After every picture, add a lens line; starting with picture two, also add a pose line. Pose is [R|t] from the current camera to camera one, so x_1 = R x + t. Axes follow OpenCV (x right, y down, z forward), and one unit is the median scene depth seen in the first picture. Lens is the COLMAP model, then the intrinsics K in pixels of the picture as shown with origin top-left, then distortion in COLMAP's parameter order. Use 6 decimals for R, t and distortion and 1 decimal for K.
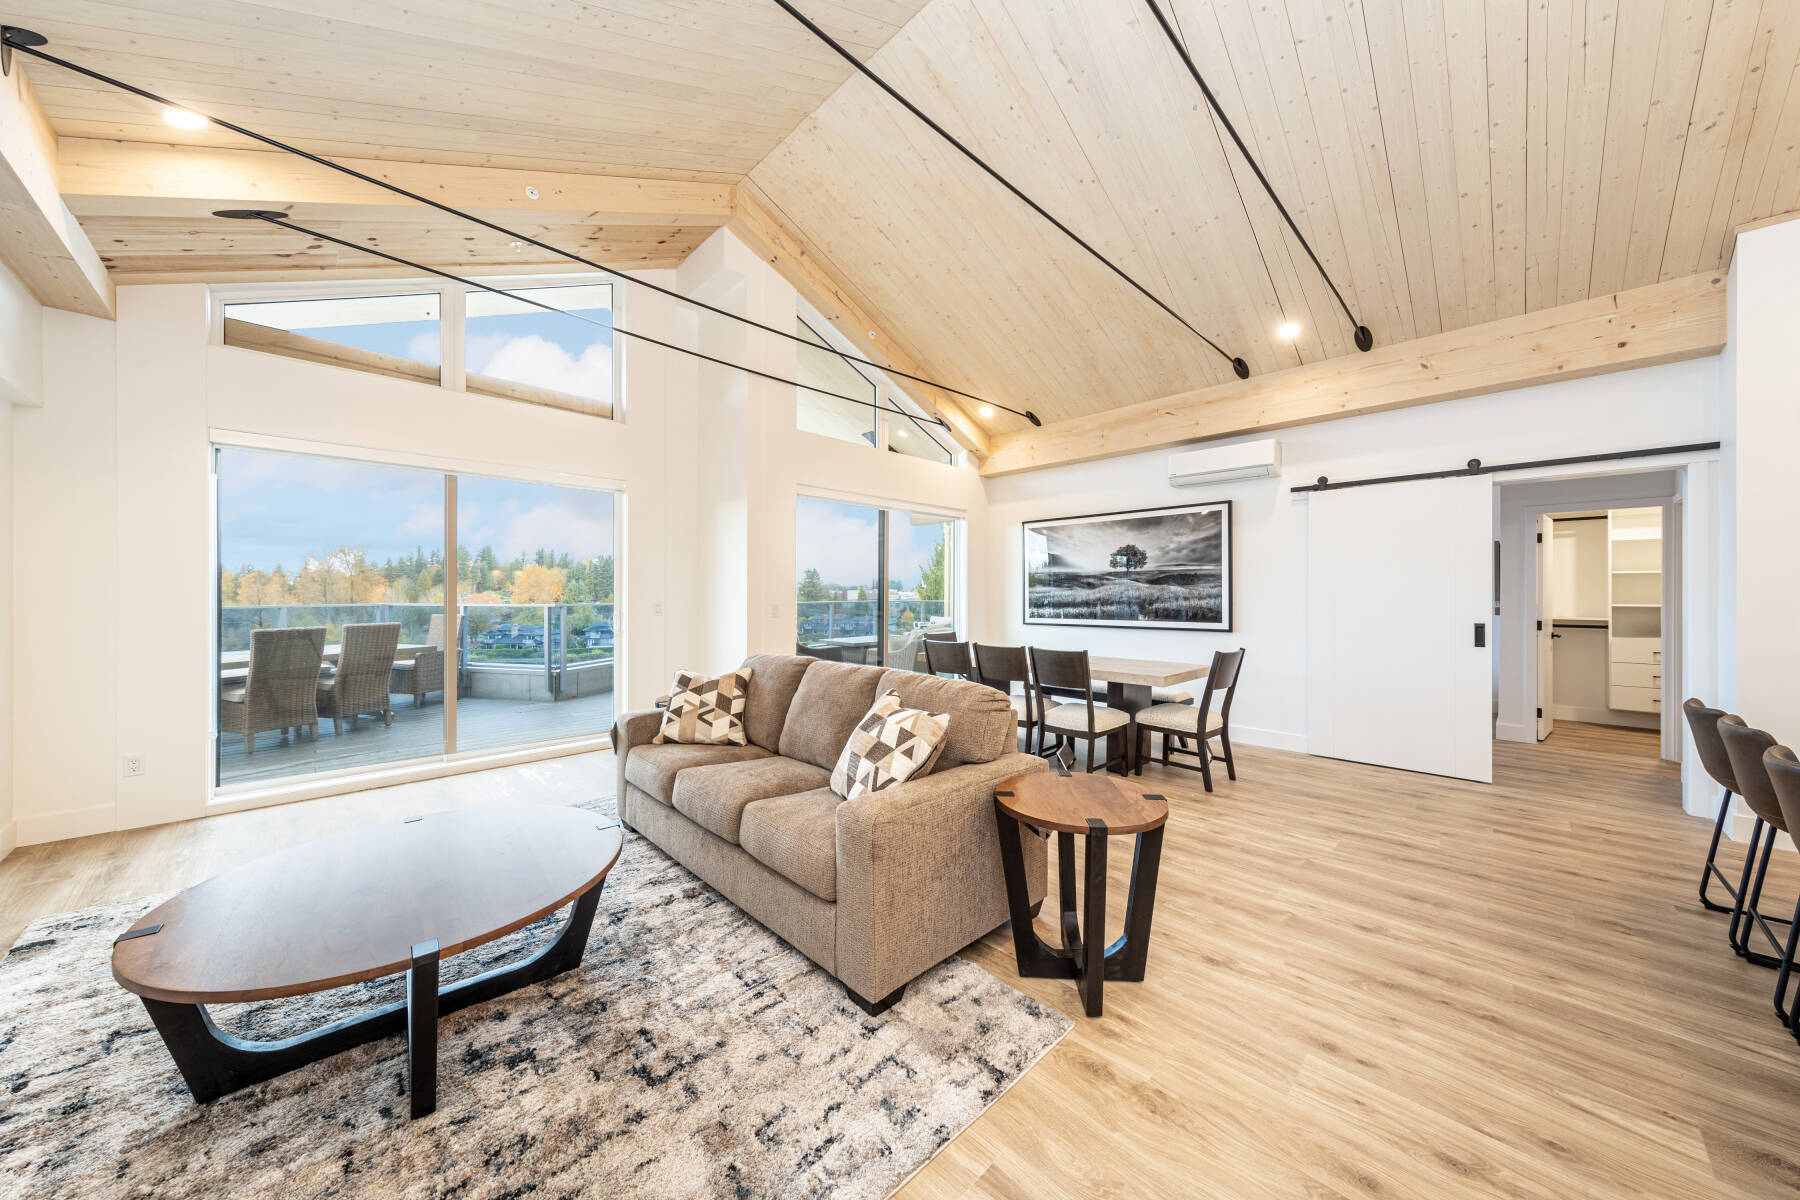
lens RADIAL K [[608.2, 0, 899.9], [0, 608.2, 595.1], [0, 0, 1]] dist [0.005533, -0.000173]
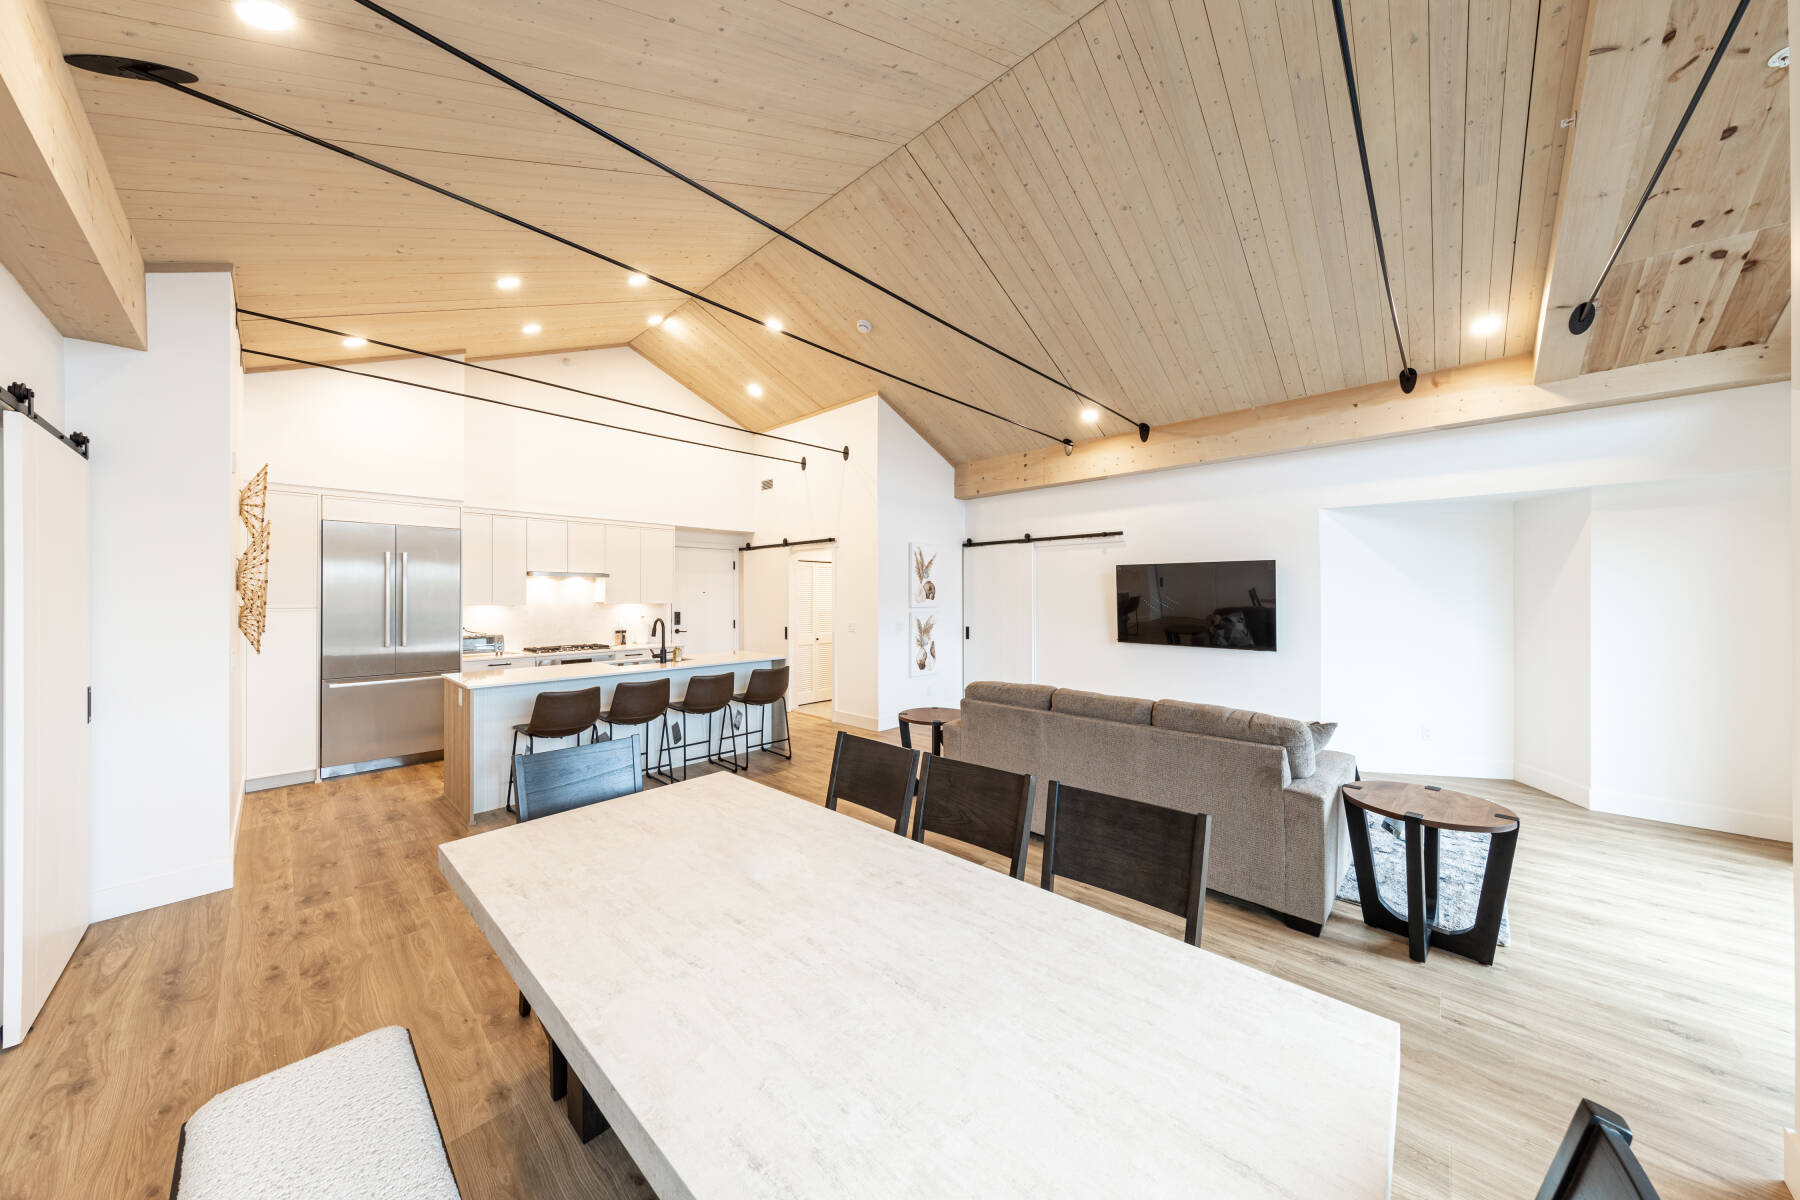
lens RADIAL K [[583.0, 0, 899.8], [0, 583.0, 594.1], [0, 0, 1]] dist [0.002193, -0.000349]
pose [[-0.999060, 0.000617, -0.043344, 0.243292], [0.000678, 0.999999, -0.001388, -0.049887], [0.043343, -0.001416, -0.999059, 1.469135]]
